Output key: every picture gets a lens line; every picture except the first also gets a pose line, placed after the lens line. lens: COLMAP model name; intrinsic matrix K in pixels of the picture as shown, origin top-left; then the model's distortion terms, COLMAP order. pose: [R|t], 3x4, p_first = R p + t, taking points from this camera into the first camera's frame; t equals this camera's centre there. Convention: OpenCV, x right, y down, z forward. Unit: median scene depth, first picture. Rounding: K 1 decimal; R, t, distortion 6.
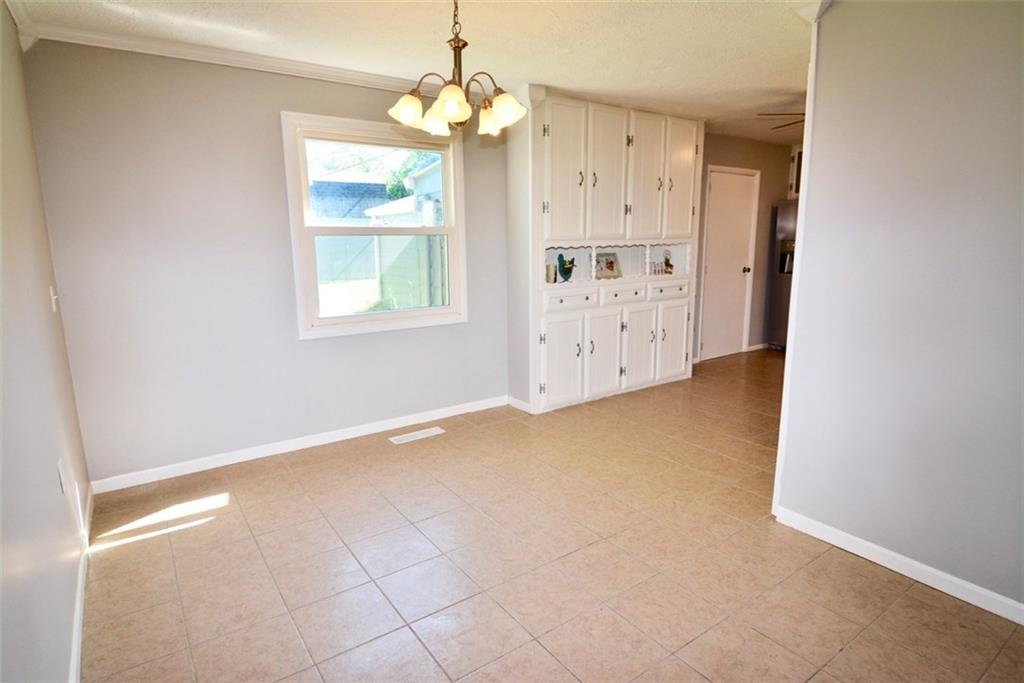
lens RADIAL K [[555.8, 0, 512.9], [0, 555.8, 338.8], [0, 0, 1]] dist [-0.007389, -0.009178]
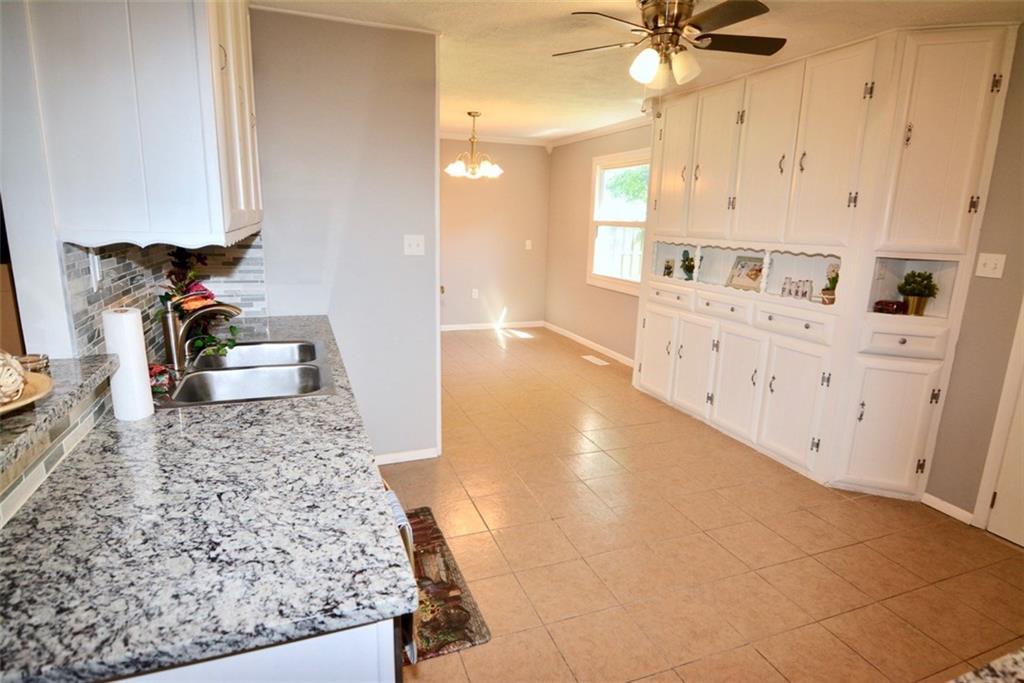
lens RADIAL K [[555.8, 0, 511.4], [0, 555.8, 343.4], [0, 0, 1]] dist [-0.007389, -0.009178]
pose [[-0.258547, 0.212977, -0.942229, 1.096407], [-0.204116, 0.941325, 0.268782, -0.191704], [0.944188, 0.261817, -0.199904, 0.909961]]
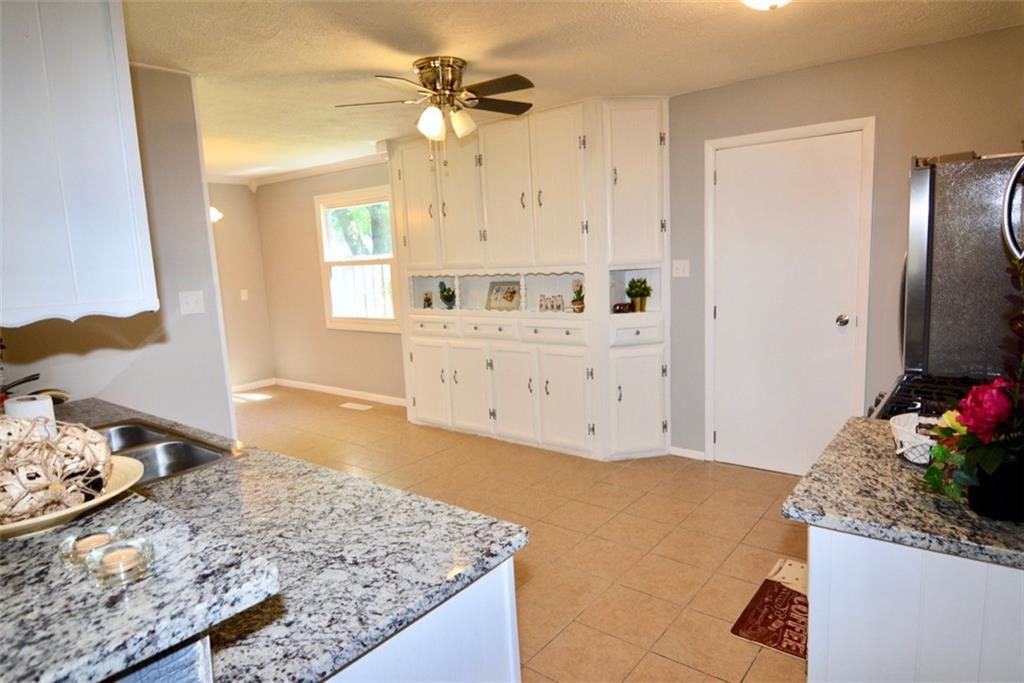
lens RADIAL K [[617.5, 0, 514.7], [0, 617.5, 344.7], [0, 0, 1]] dist [-0.006069, -0.003267]
pose [[0.276749, 0.138102, -0.950967, 1.200575], [-0.133020, 0.985597, 0.104419, -0.168972], [0.951691, 0.097600, 0.291134, 0.771577]]
